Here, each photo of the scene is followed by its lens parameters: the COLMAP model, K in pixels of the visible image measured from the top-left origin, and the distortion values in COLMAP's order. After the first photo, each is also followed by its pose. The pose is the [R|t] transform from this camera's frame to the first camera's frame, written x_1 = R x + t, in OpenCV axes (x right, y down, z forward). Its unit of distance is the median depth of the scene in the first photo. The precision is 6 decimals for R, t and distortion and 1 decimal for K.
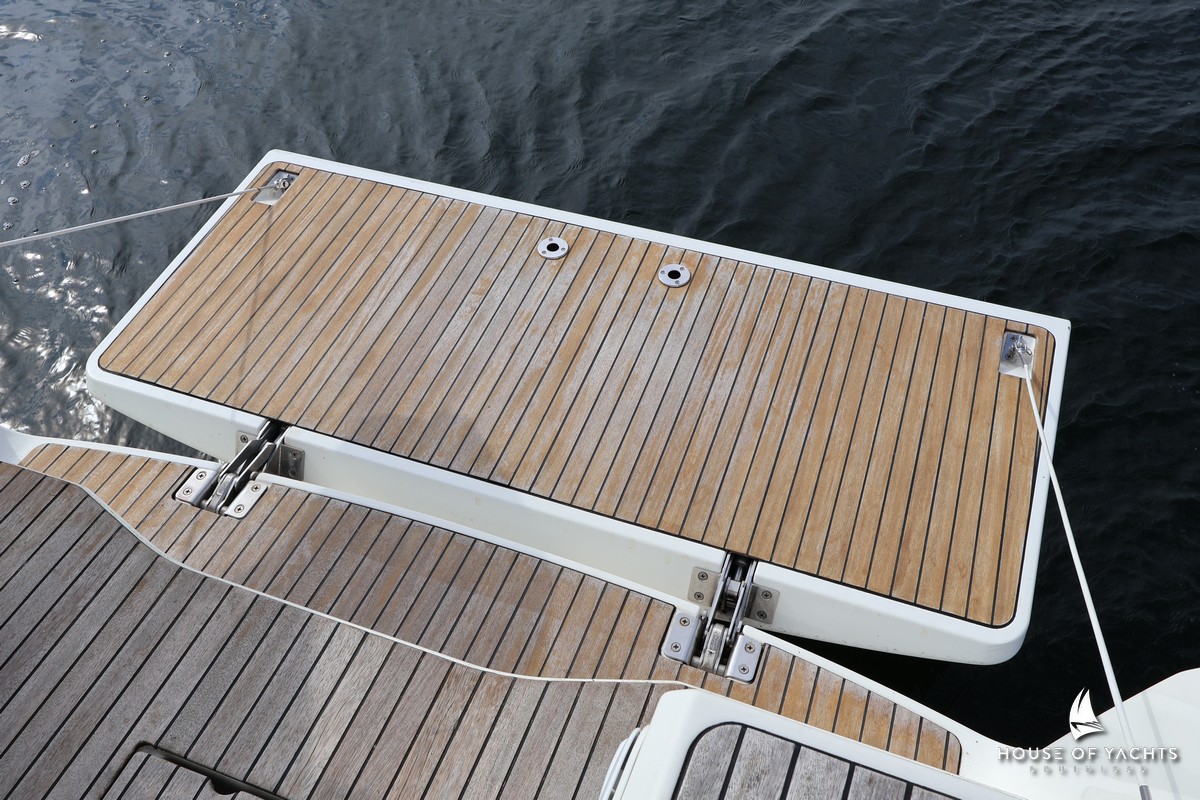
lens RADIAL K [[995.9, 0, 600.0], [0, 995.9, 400.0], [0, 0, 1]] dist [0.001771, 0.001909]
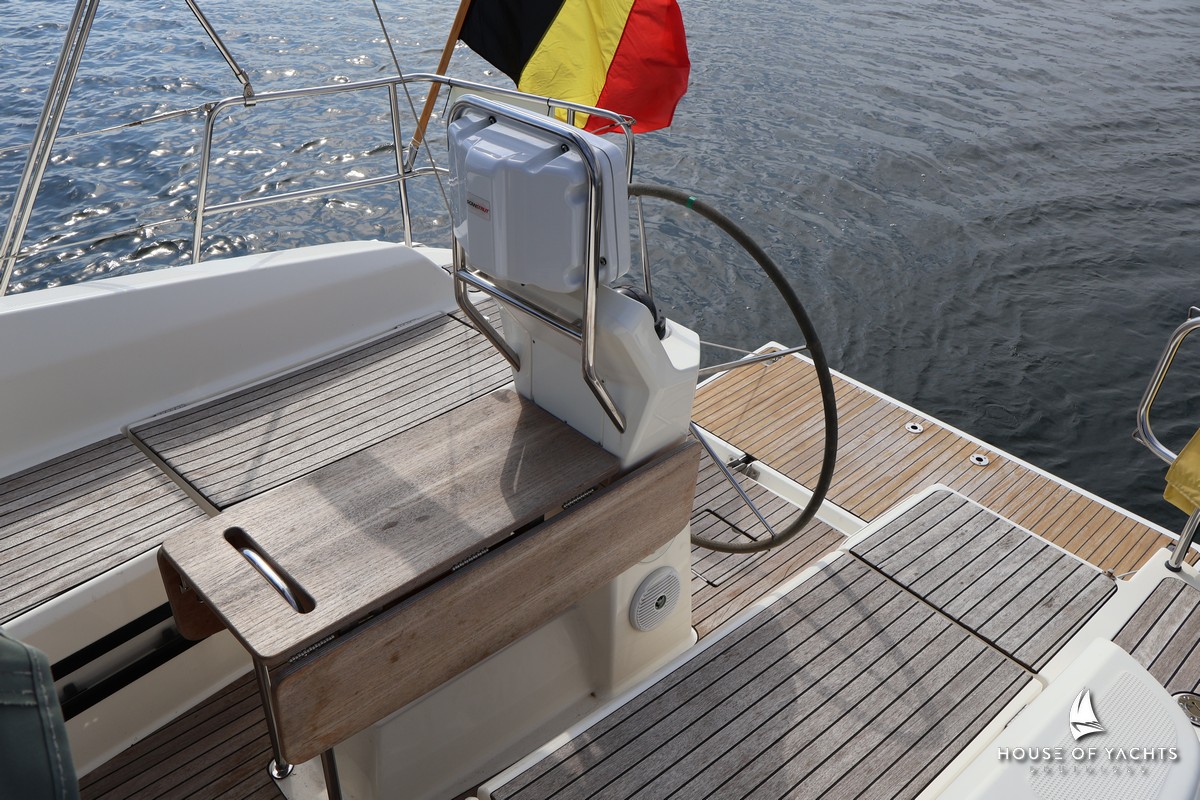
lens RADIAL K [[995.9, 0, 600.0], [0, 995.9, 400.0], [0, 0, 1]] dist [0.001771, 0.001909]
pose [[0.894914, 0.285867, -0.342650, 0.049447], [-0.369695, 0.904987, -0.210533, 0.414456], [0.249910, 0.315085, 0.915569, -0.849168]]
